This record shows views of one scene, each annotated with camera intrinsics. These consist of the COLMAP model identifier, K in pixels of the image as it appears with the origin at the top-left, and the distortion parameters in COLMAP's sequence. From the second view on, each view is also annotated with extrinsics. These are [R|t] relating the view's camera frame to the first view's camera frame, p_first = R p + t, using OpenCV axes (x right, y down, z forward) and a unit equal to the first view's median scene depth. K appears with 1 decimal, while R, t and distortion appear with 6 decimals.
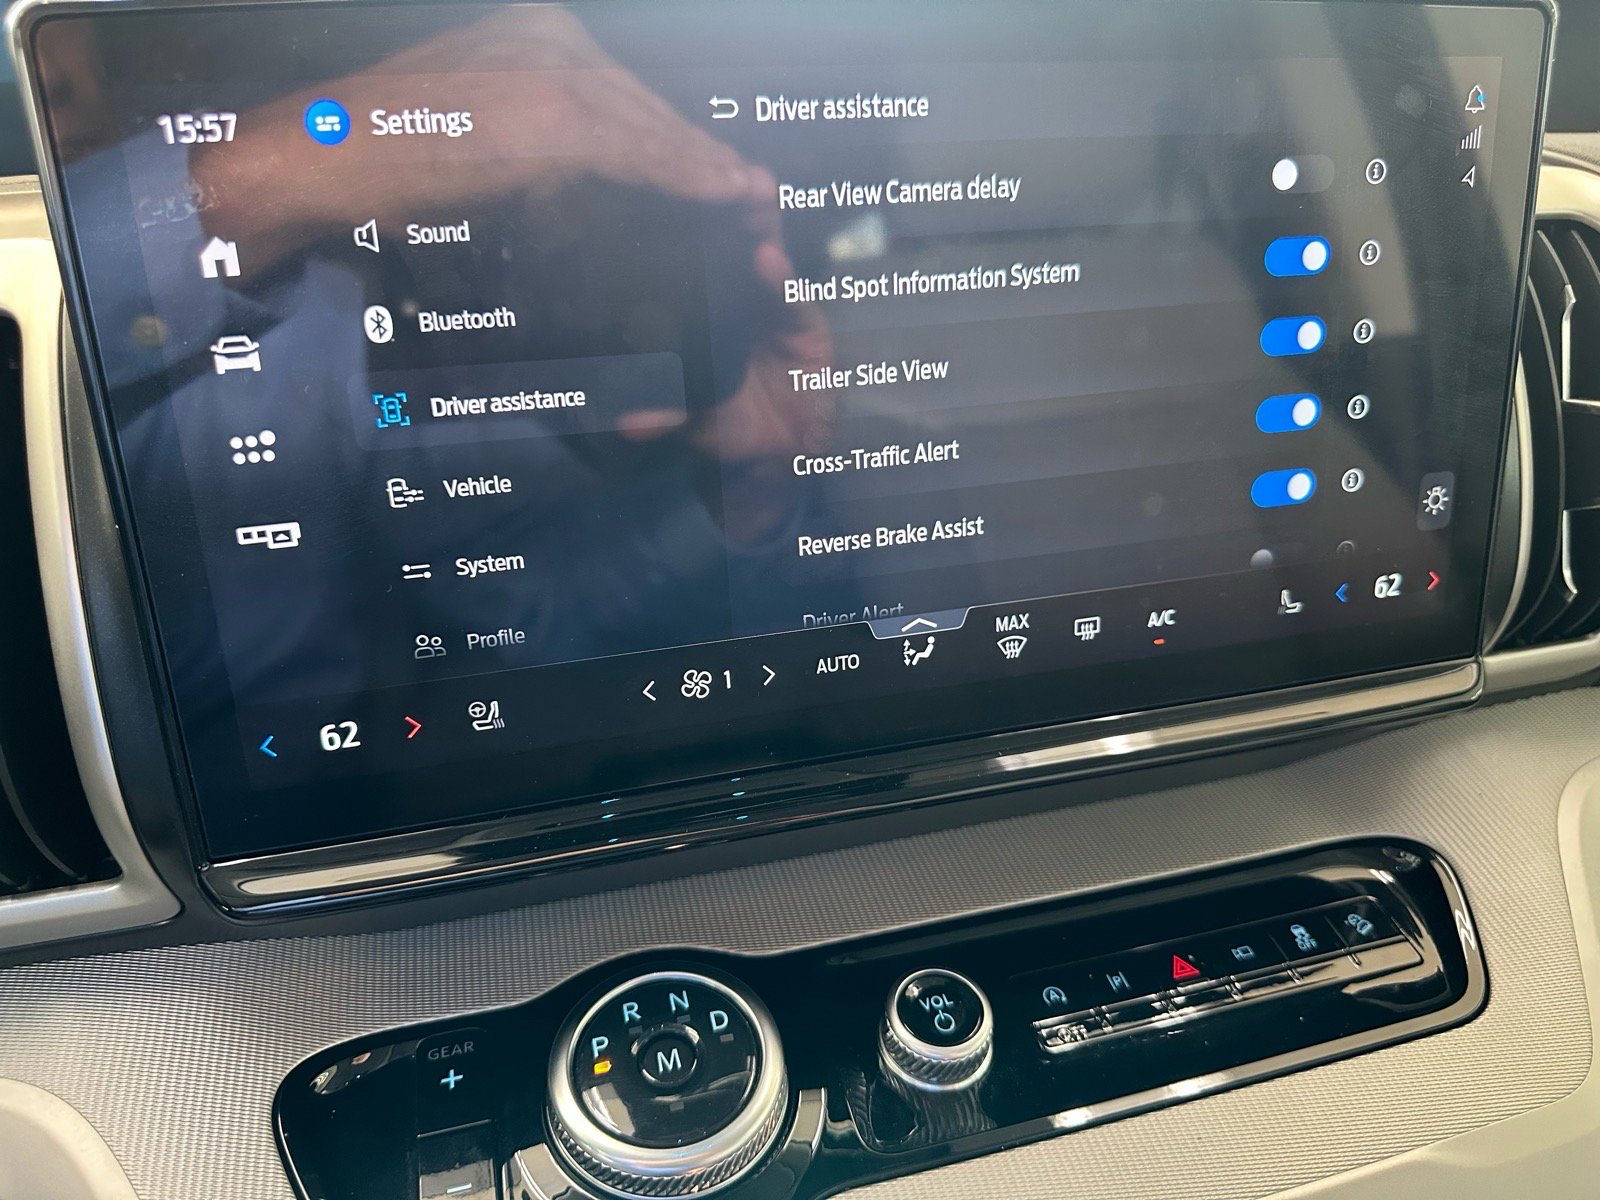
lens RADIAL K [[1109.9, 0, 800.0], [0, 1109.9, 600.0], [0, 0, 1]] dist [-0.003468, -0.018832]
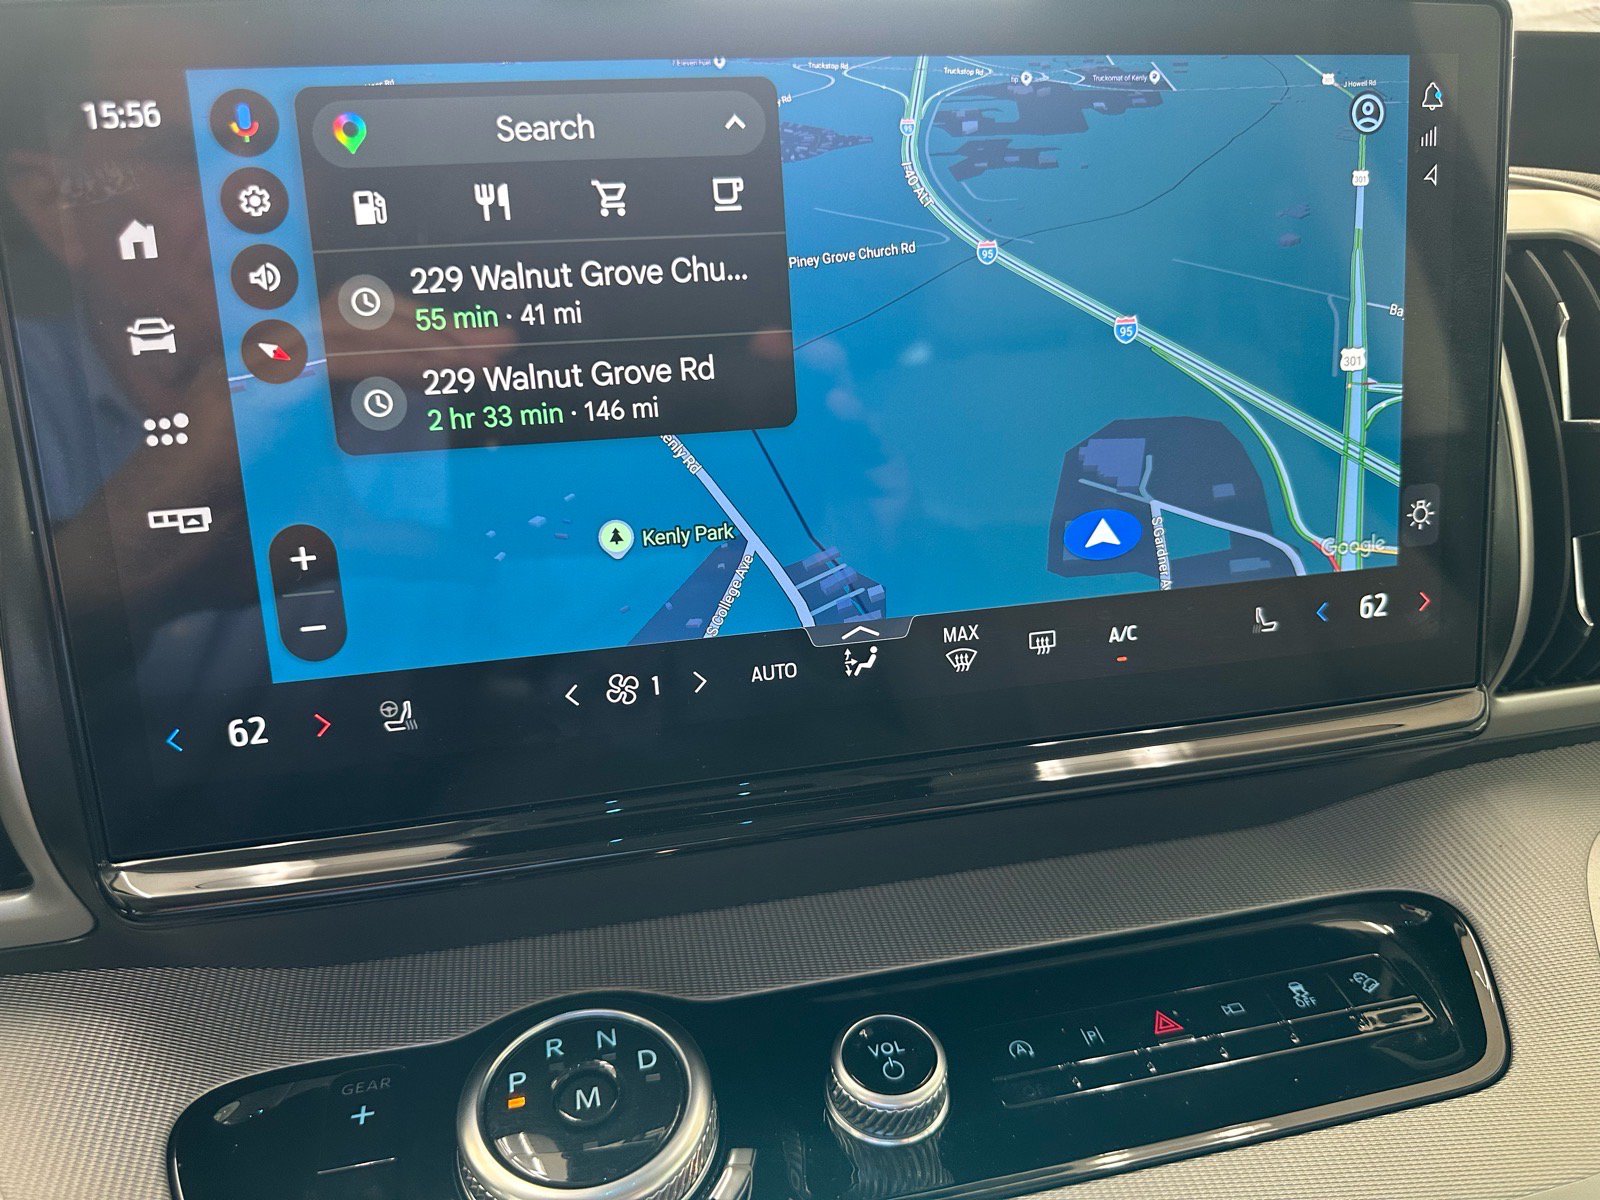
lens RADIAL K [[1116.2, 0, 799.0], [0, 1116.2, 611.4], [0, 0, 1]] dist [-0.009919, -0.009627]
pose [[0.998542, 0.000259, -0.053979, 0.104639], [-0.005675, 0.994951, -0.100204, 0.098240], [0.053680, 0.100364, 0.993502, 0.040755]]
